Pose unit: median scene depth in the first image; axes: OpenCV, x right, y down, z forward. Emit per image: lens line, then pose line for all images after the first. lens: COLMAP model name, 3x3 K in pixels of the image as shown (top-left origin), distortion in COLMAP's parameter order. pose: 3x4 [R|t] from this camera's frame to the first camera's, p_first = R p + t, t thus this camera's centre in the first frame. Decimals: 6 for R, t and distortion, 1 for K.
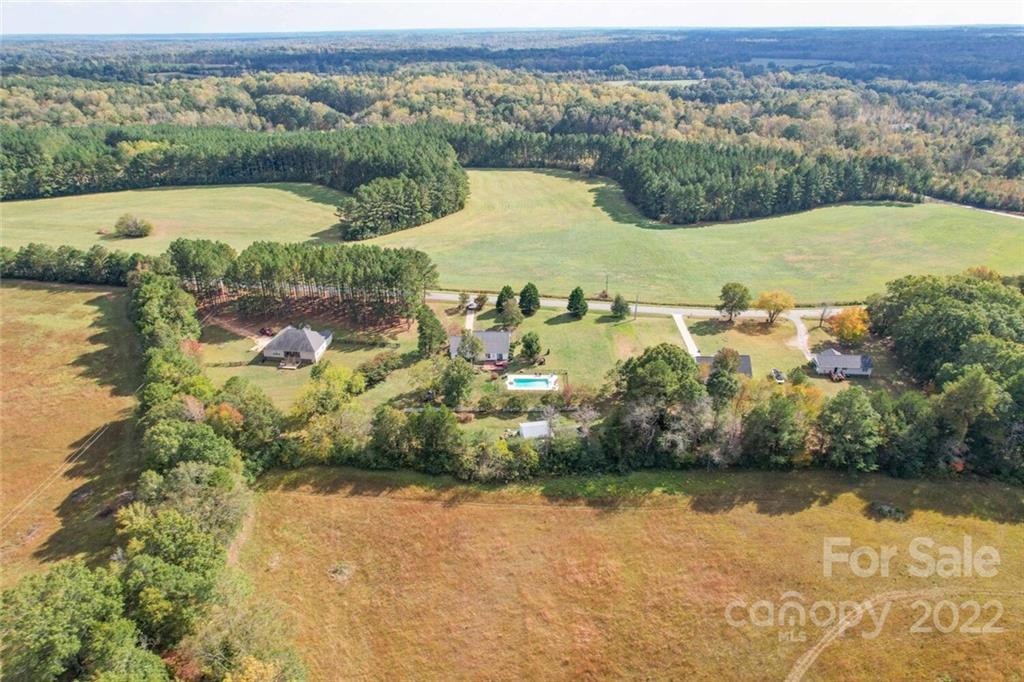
lens RADIAL K [[653.9, 0, 506.6], [0, 653.9, 347.3], [0, 0, 1]] dist [-0.075491, 0.066638]
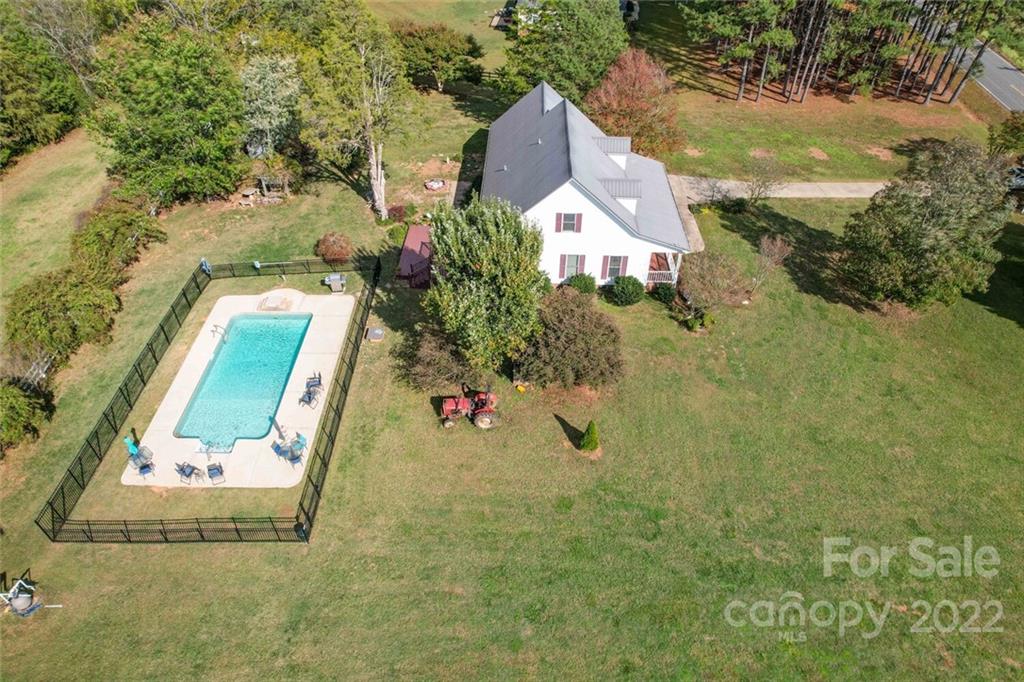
lens RADIAL K [[653.9, 0, 506.6], [0, 653.9, 347.3], [0, 0, 1]] dist [-0.075491, 0.066638]
pose [[0.034395, 0.670588, -0.741032, 0.170381], [-0.435327, 0.677486, 0.592877, -0.092020], [0.899615, 0.302200, 0.315228, 0.979468]]
